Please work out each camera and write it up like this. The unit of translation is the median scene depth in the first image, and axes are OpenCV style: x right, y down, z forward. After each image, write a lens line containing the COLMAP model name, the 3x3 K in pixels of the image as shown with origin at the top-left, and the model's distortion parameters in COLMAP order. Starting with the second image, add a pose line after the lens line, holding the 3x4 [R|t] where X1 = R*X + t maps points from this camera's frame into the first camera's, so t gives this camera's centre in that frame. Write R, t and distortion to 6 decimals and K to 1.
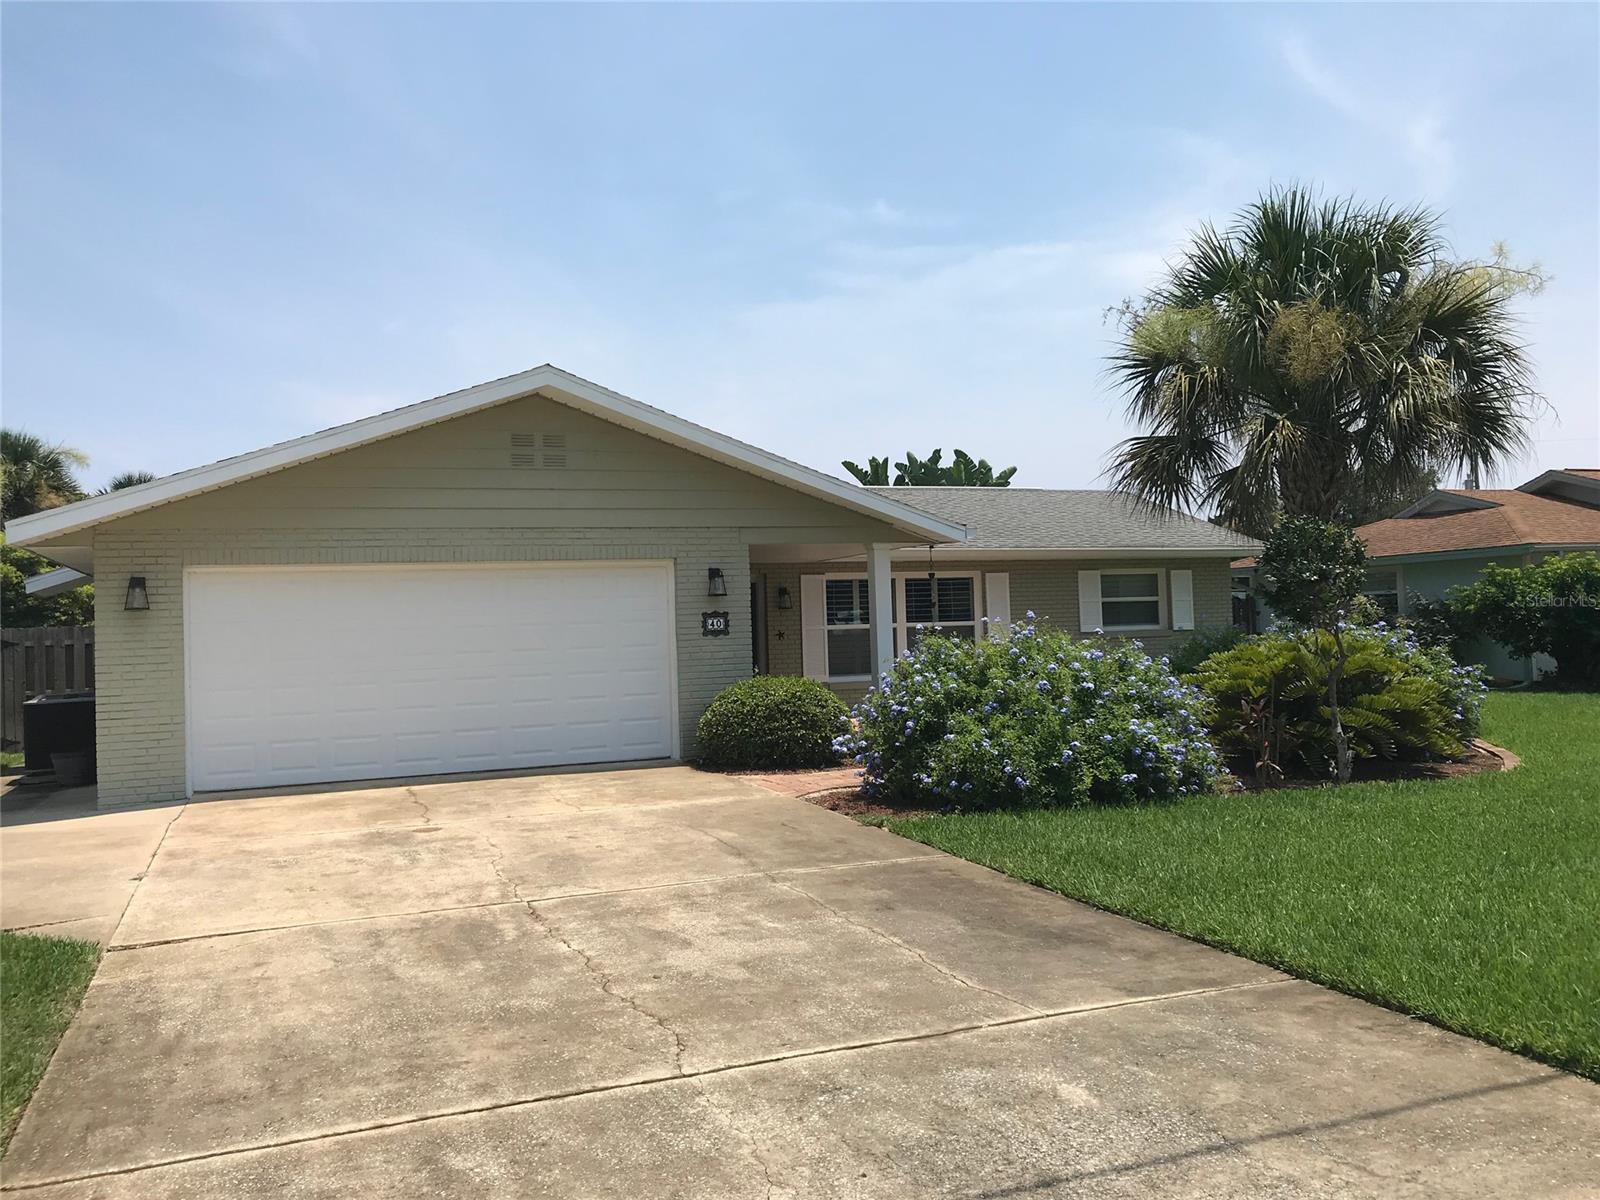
lens RADIAL K [[1315.9, 0, 789.6], [0, 1315.9, 594.7], [0, 0, 1]] dist [0.063435, -0.070784]
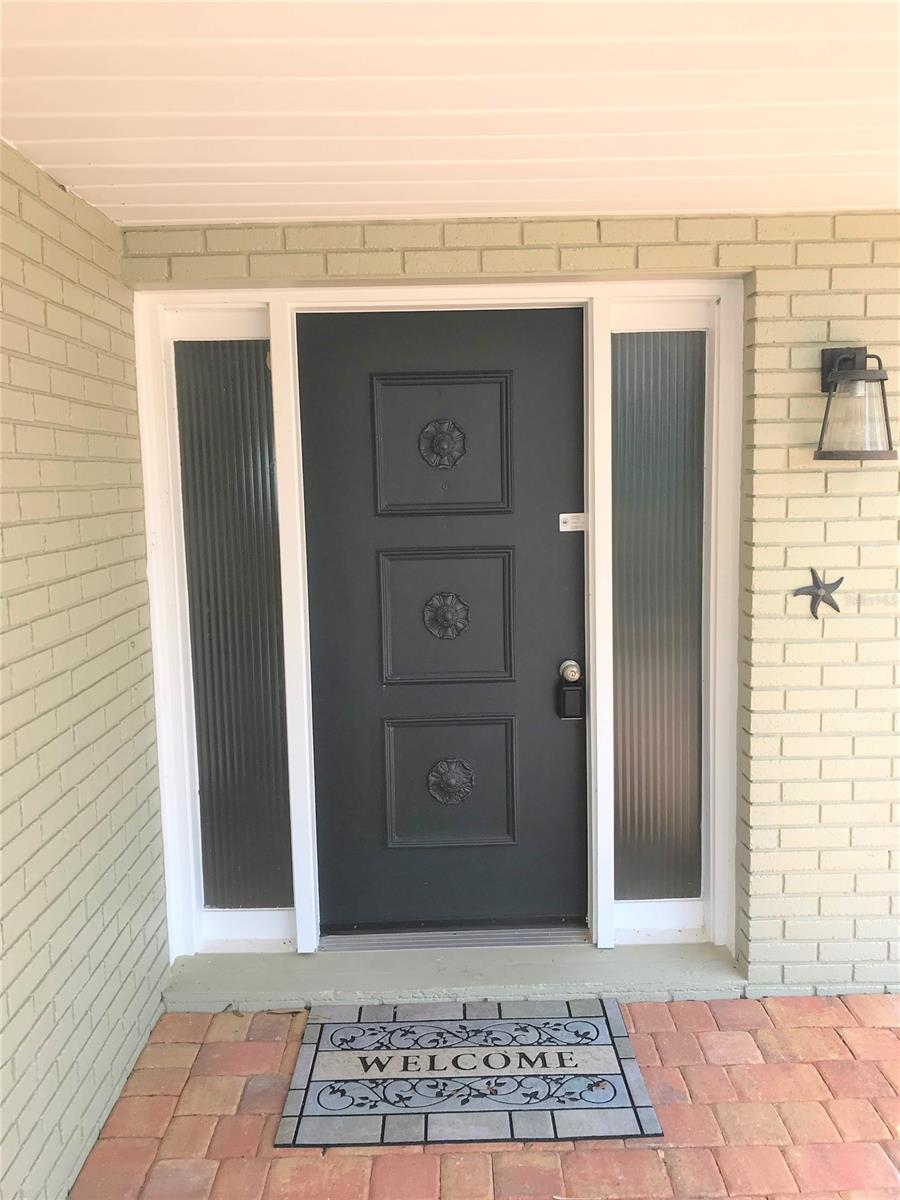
lens RADIAL K [[986.9, 0, 450.0], [0, 986.9, 600.0], [0, 0, 1]] dist [0.063435, -0.070784]
pose [[0.934850, 0.054152, -0.350890, -0.008378], [-0.003608, 0.989698, 0.143123, 0.013968], [0.355026, -0.132532, 0.925414, 1.119198]]
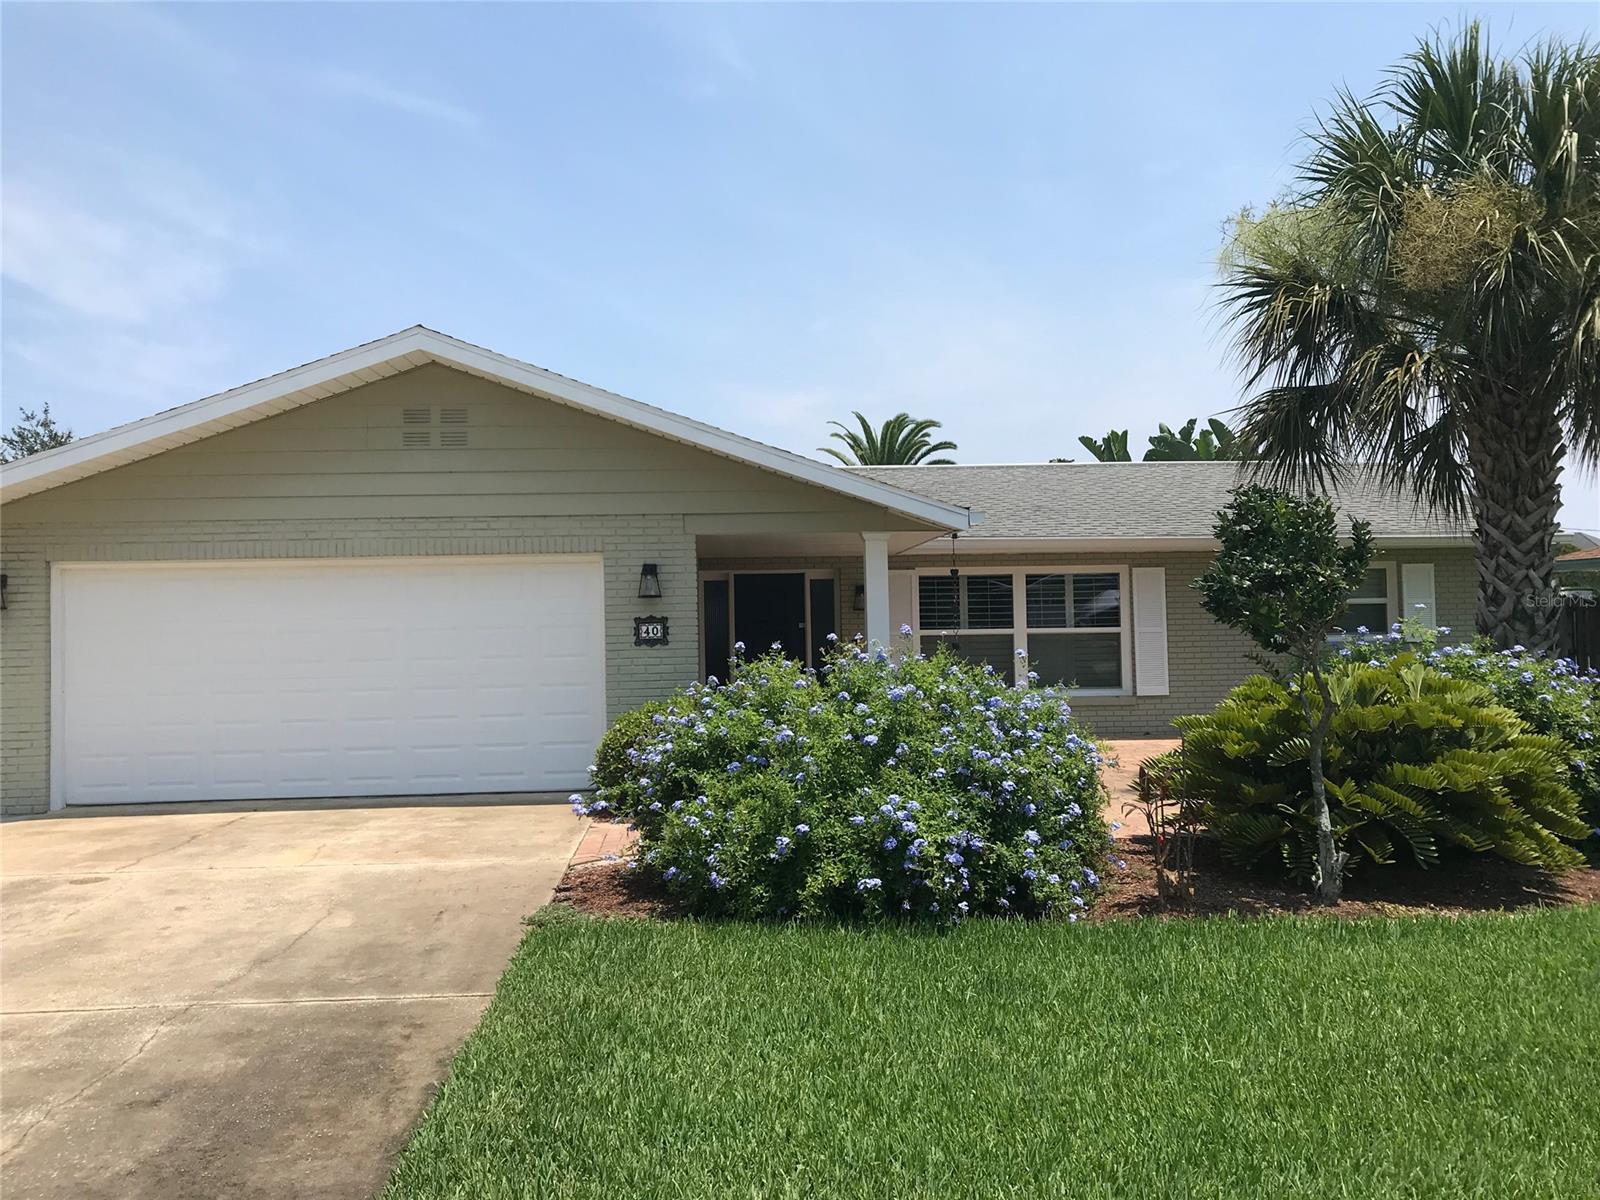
lens RADIAL K [[1321.6, 0, 798.4], [0, 1321.6, 595.1], [0, 0, 1]] dist [0.032337, -0.004875]
pose [[0.950732, 0.008107, -0.309909, 0.291215], [-0.005143, 0.999933, 0.010381, -0.009707], [0.309972, -0.008276, 0.950710, 0.241170]]
